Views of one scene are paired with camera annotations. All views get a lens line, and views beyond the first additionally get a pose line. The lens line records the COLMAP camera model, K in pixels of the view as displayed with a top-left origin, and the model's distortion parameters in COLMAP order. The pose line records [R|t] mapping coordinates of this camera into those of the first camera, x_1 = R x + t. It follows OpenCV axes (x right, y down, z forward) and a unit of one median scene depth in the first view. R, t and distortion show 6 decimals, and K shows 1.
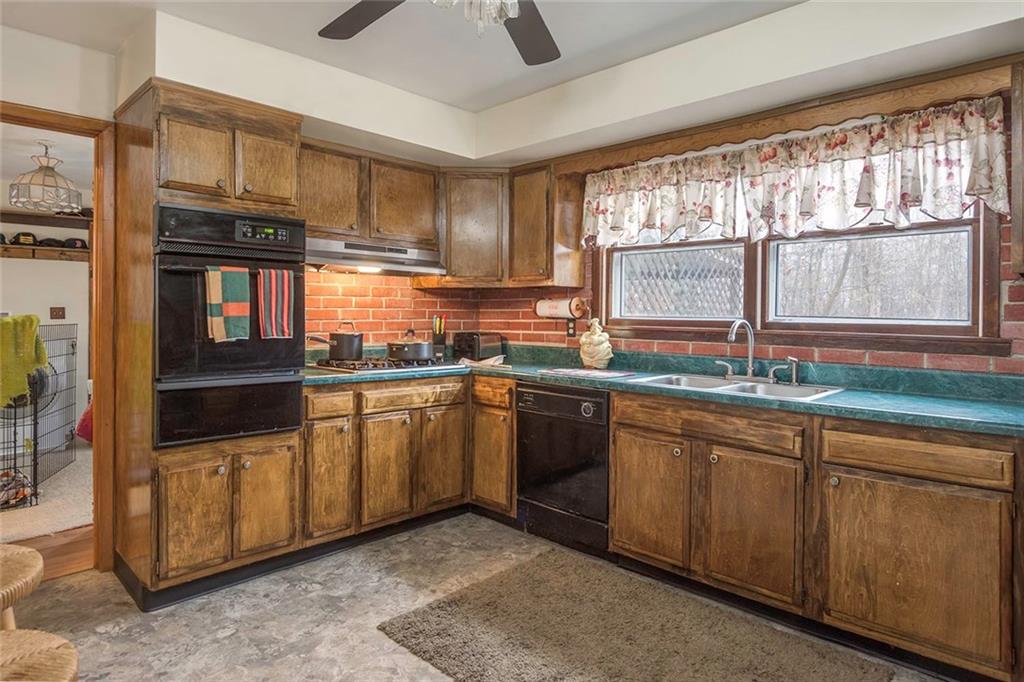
lens RADIAL K [[578.5, 0, 490.6], [0, 578.5, 312.5], [0, 0, 1]] dist [0.005015, 0.000011]
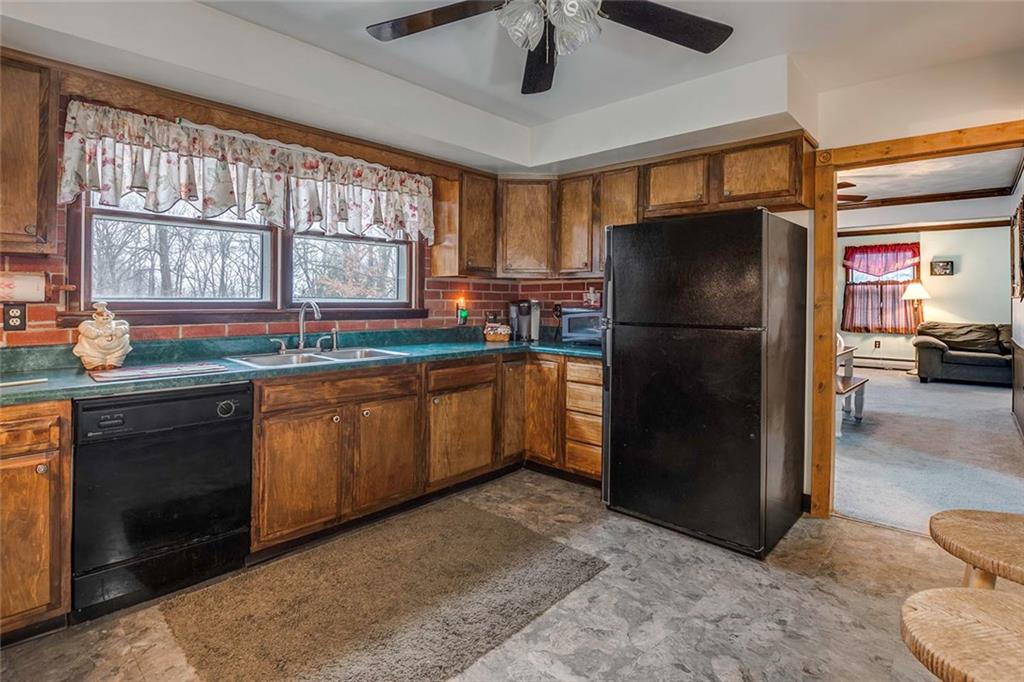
lens RADIAL K [[530.9, 0, 480.3], [0, 530.9, 305.0], [0, 0, 1]] dist [-0.025639, -0.000887]
pose [[-0.011824, -0.025727, 0.999599, -0.643746], [-0.009566, 0.999626, 0.025615, -0.009911], [-0.999884, -0.009259, -0.012066, 0.666369]]
